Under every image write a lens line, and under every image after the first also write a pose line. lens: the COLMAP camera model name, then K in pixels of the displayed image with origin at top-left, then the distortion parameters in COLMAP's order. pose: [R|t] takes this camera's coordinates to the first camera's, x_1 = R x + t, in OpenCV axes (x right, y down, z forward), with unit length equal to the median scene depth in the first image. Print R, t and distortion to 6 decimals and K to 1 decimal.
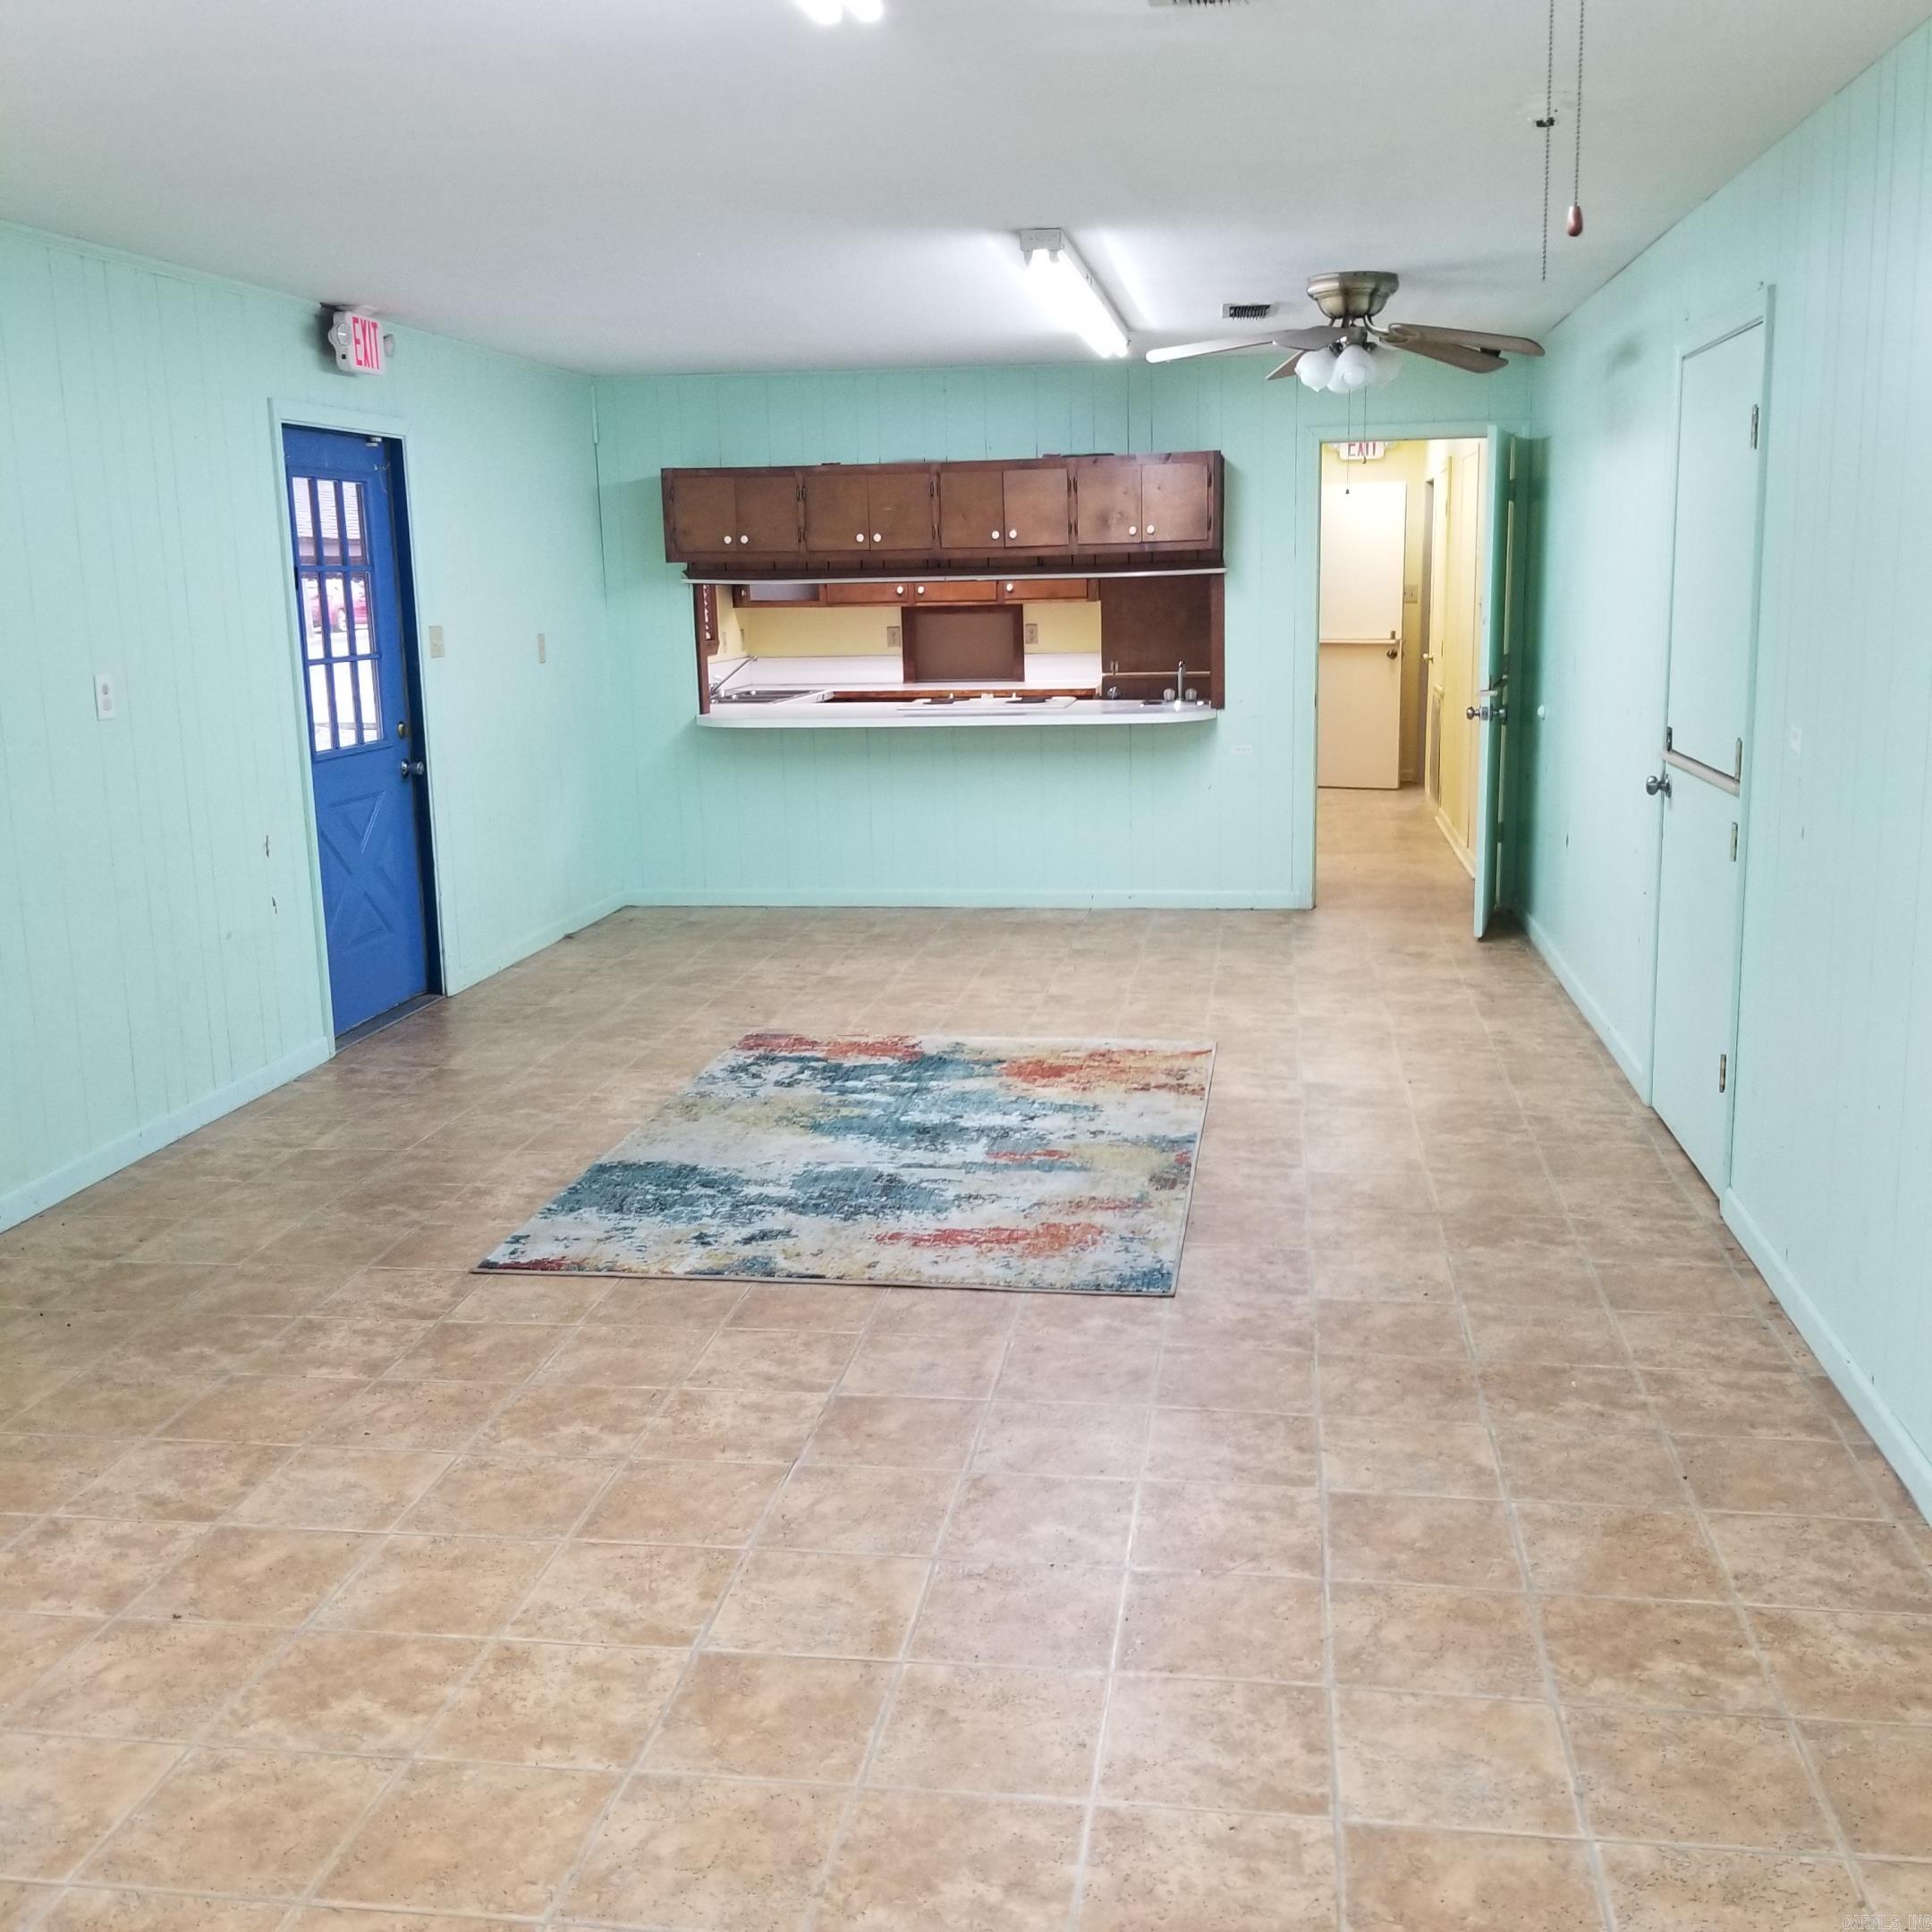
lens RADIAL K [[1998.4, 0, 967.2], [0, 1998.4, 913.6], [0, 0, 1]] dist [0.129281, -0.230249]
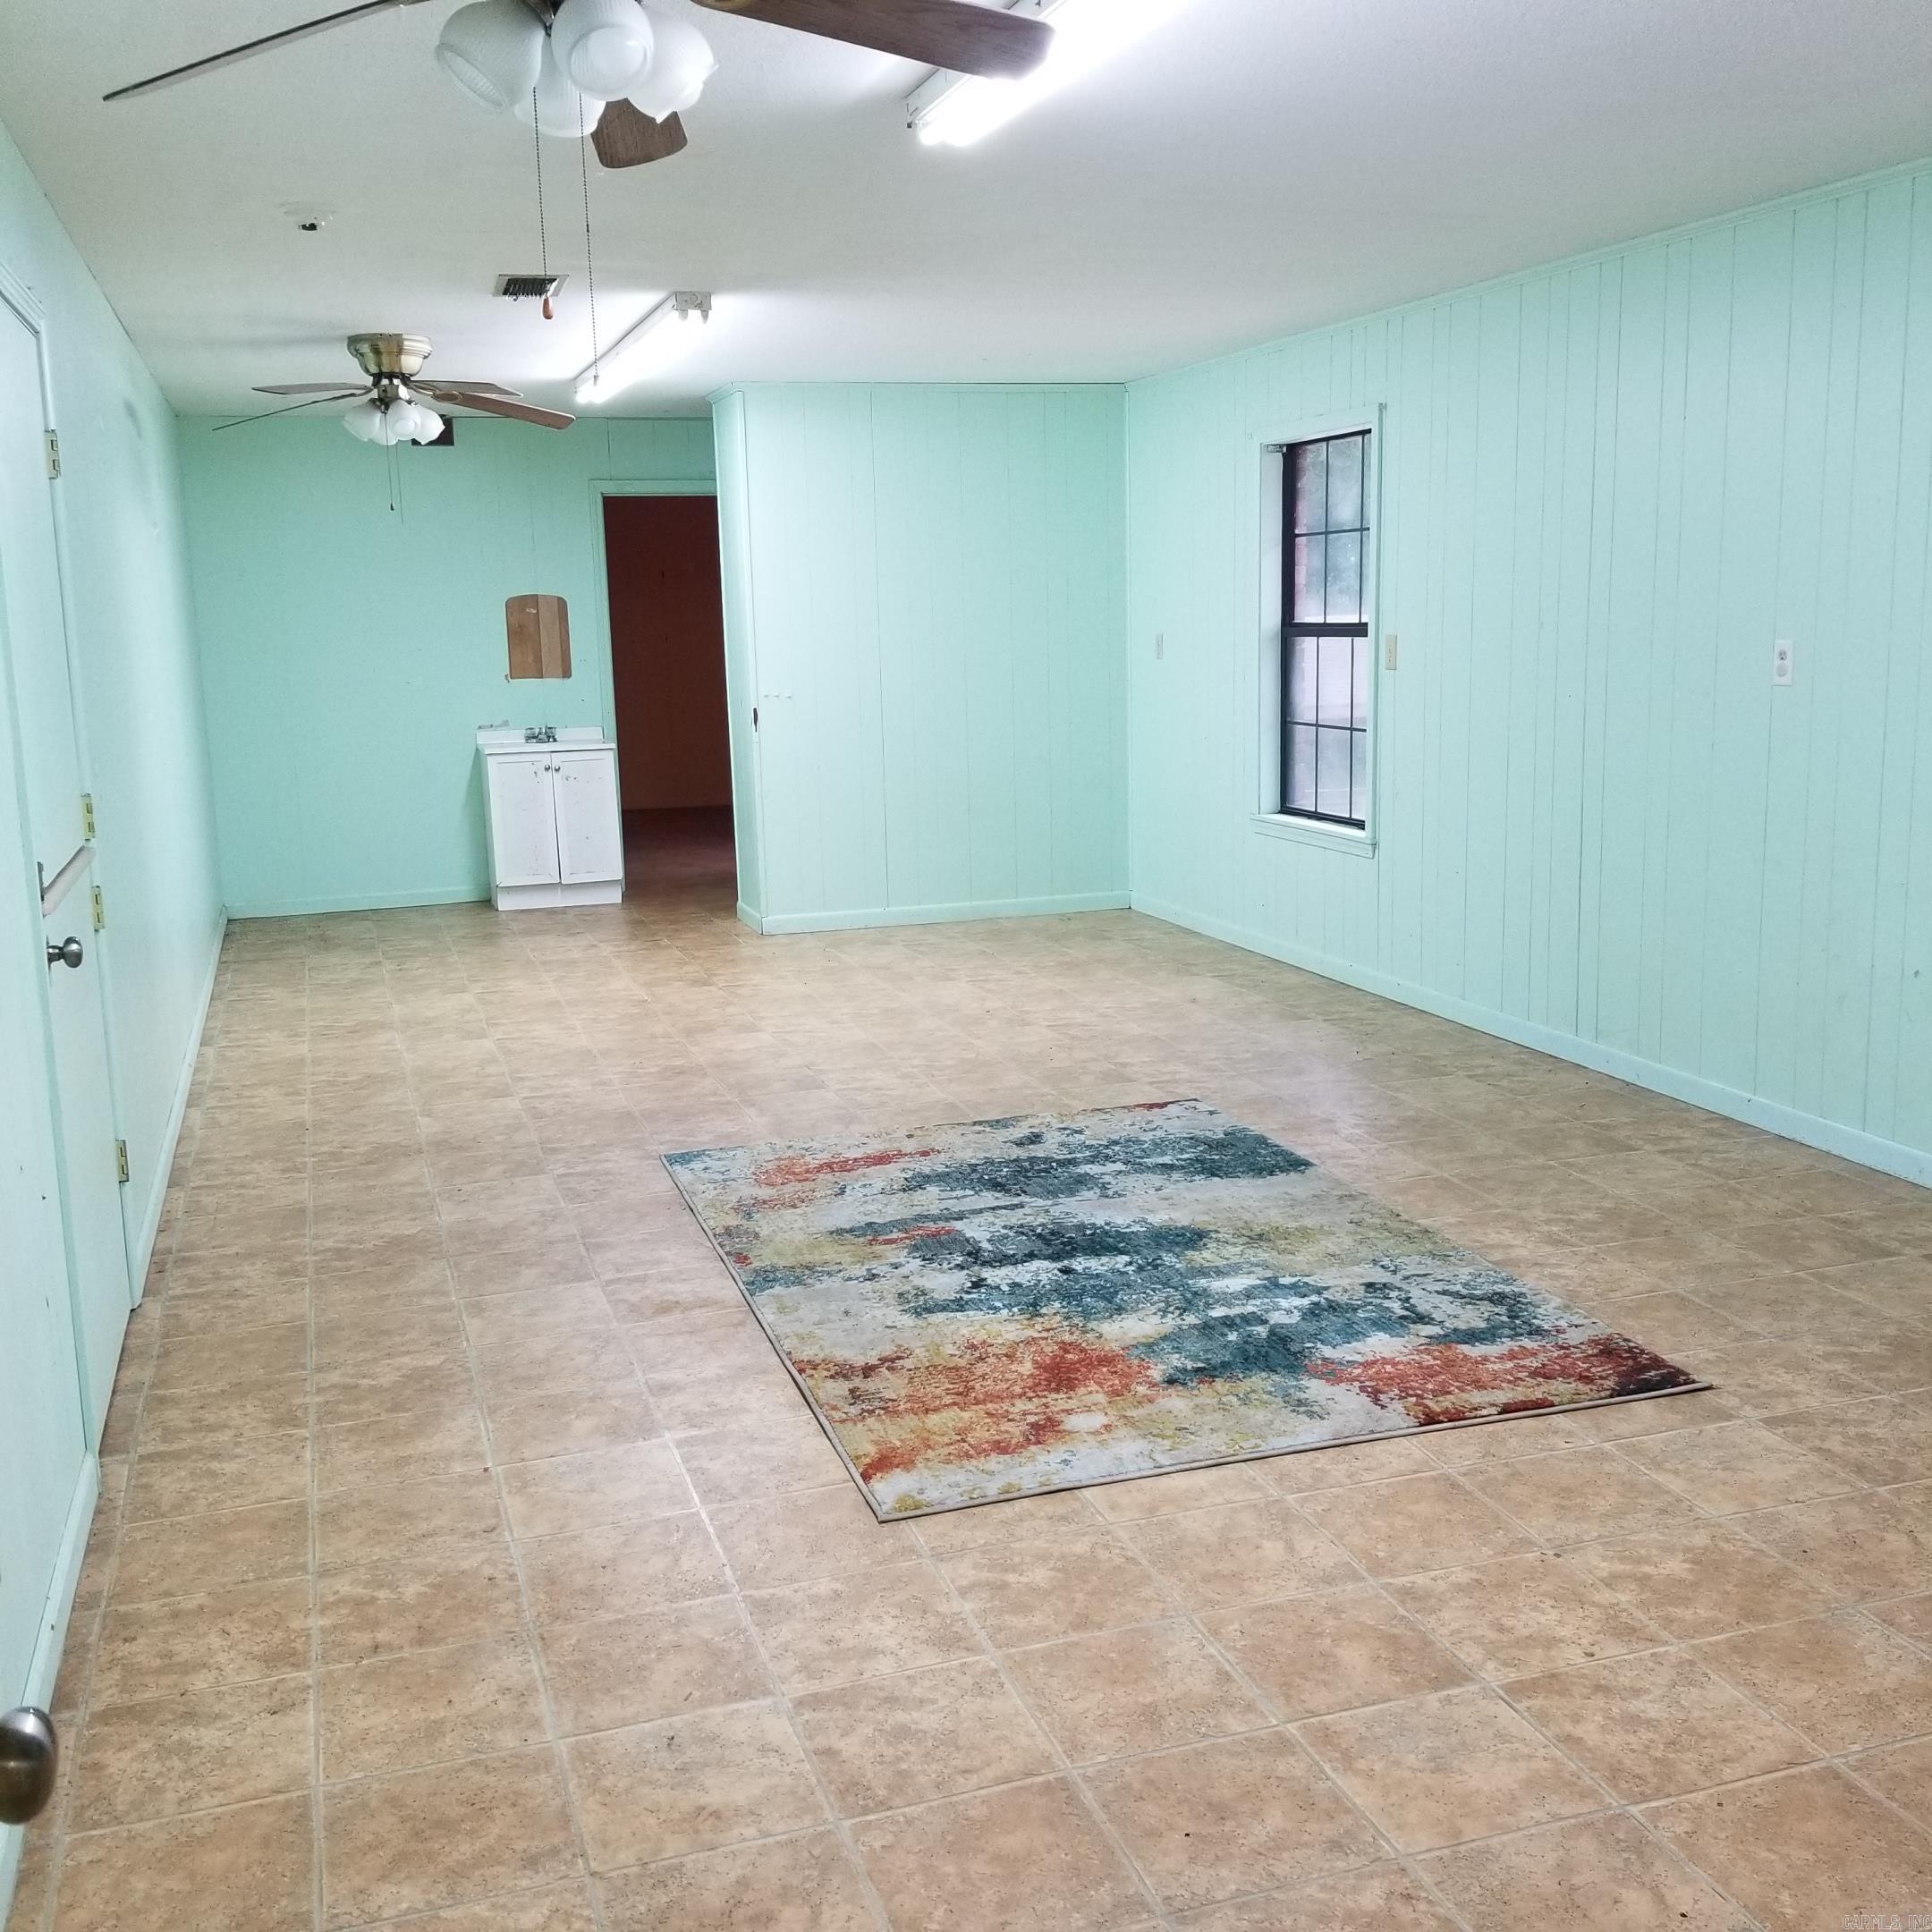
lens RADIAL K [[1998.4, 0, 967.2], [0, 1998.4, 913.6], [0, 0, 1]] dist [0.129281, -0.230249]
pose [[-0.891440, 0.114029, -0.438558, 0.387641], [-0.032544, 0.949211, 0.312954, -0.296946], [0.451969, 0.293252, -0.842453, 1.747807]]
